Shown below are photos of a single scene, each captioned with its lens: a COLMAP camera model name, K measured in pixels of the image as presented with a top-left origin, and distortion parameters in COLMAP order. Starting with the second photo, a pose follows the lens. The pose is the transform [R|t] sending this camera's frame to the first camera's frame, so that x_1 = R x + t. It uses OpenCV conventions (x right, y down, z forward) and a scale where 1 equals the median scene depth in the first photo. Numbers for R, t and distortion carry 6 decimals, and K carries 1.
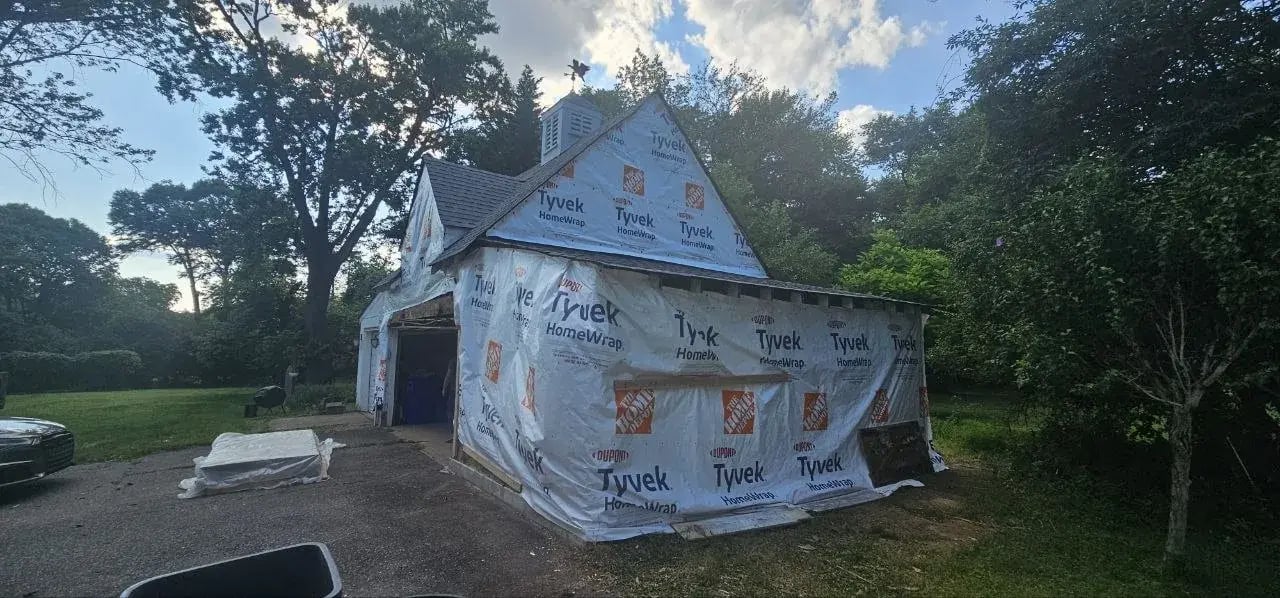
lens RADIAL K [[525.0, 0, 633.4], [0, 525.0, 298.2], [0, 0, 1]] dist [-0.000279, 0.000187]
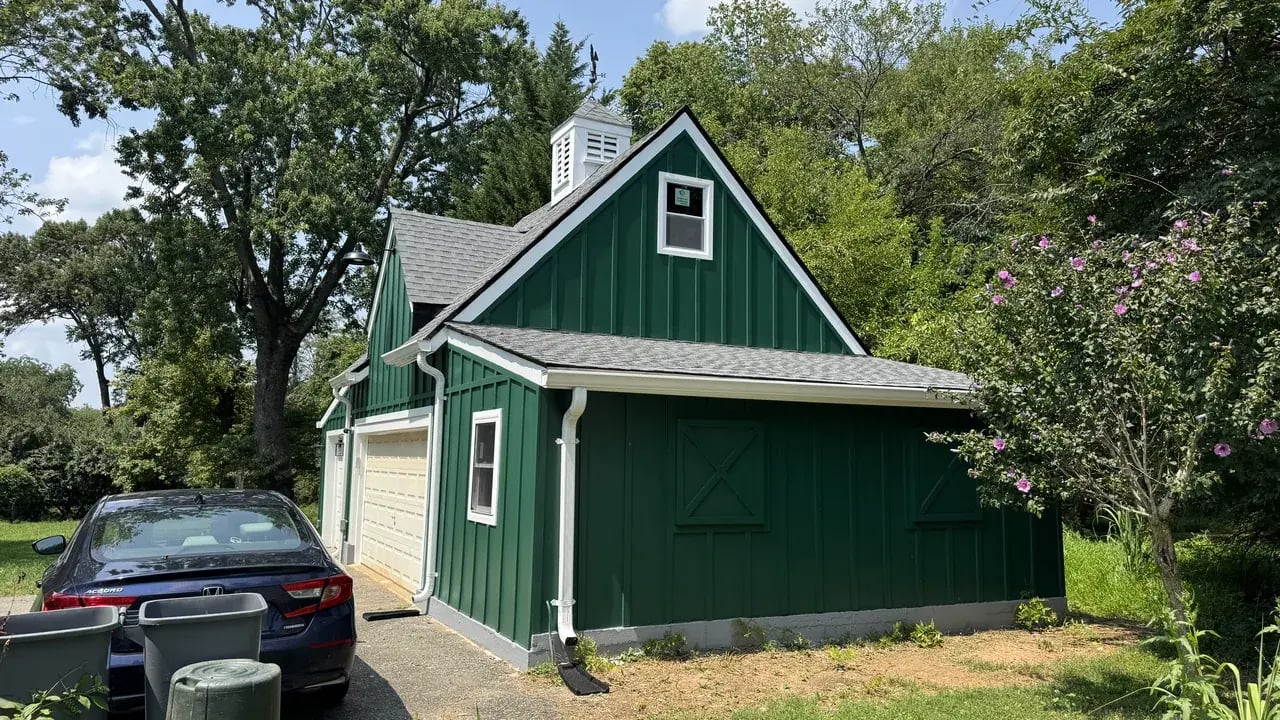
lens RADIAL K [[952.5, 0, 647.7], [0, 952.5, 366.5], [0, 0, 1]] dist [0.093203, -0.101393]
pose [[0.984544, -0.018447, -0.174161, 0.093928], [0.017594, 0.999824, -0.006443, -0.011800], [0.174250, 0.003279, 0.984696, -0.139611]]
